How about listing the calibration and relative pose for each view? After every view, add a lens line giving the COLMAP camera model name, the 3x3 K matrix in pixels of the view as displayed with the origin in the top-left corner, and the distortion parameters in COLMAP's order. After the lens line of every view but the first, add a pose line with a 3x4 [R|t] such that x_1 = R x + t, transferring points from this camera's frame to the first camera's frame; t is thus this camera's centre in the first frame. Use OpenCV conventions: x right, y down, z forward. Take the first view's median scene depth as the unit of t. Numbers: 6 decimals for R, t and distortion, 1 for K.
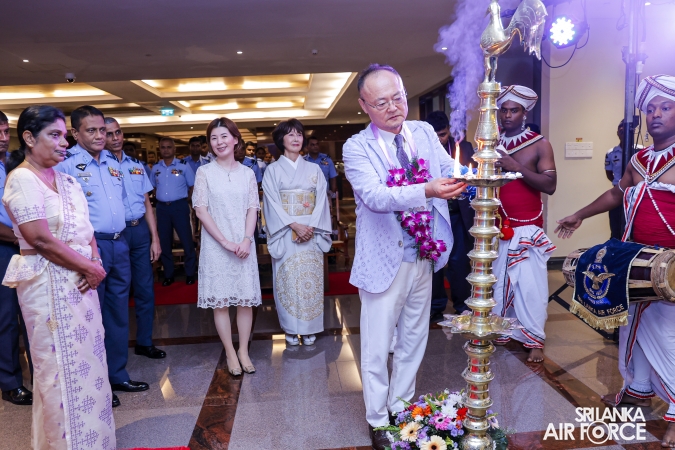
lens RADIAL K [[574.7, 0, 336.9], [0, 574.7, 262.6], [0, 0, 1]] dist [-0.039263, 0.006243]
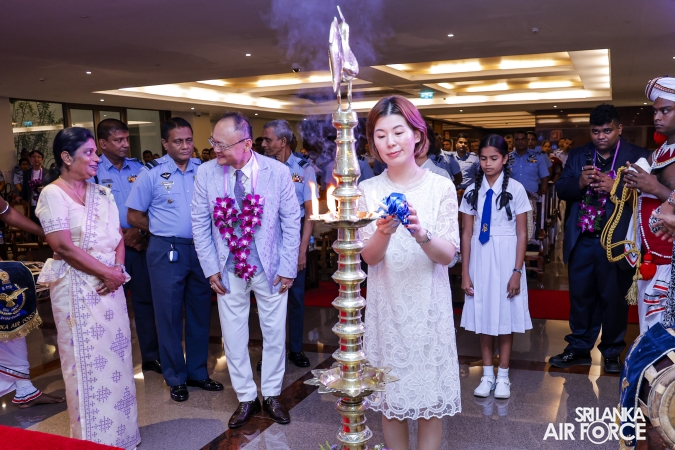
lens RADIAL K [[651.9, 0, 373.2], [0, 651.9, 280.2], [0, 0, 1]] dist [-0.147594, 0.248920]
pose [[0.910047, 0.091666, -0.404242, 0.369635], [-0.078344, 0.995701, 0.049413, -0.054632], [0.407033, -0.013298, 0.913317, 0.049451]]
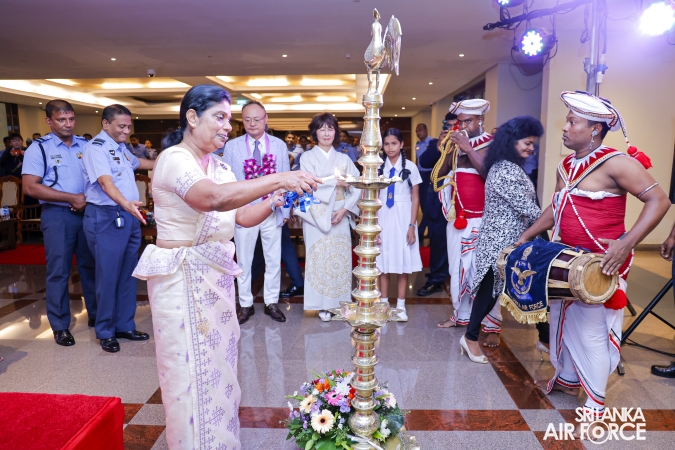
lens RADIAL K [[489.2, 0, 335.5], [0, 489.2, 224.9], [0, 0, 1]] dist [-0.033824, 0.002627]
pose [[0.991860, 0.055516, -0.114596, 0.158869], [-0.057269, 0.998286, -0.012061, -0.025495], [0.113730, 0.018526, 0.993339, 0.034281]]
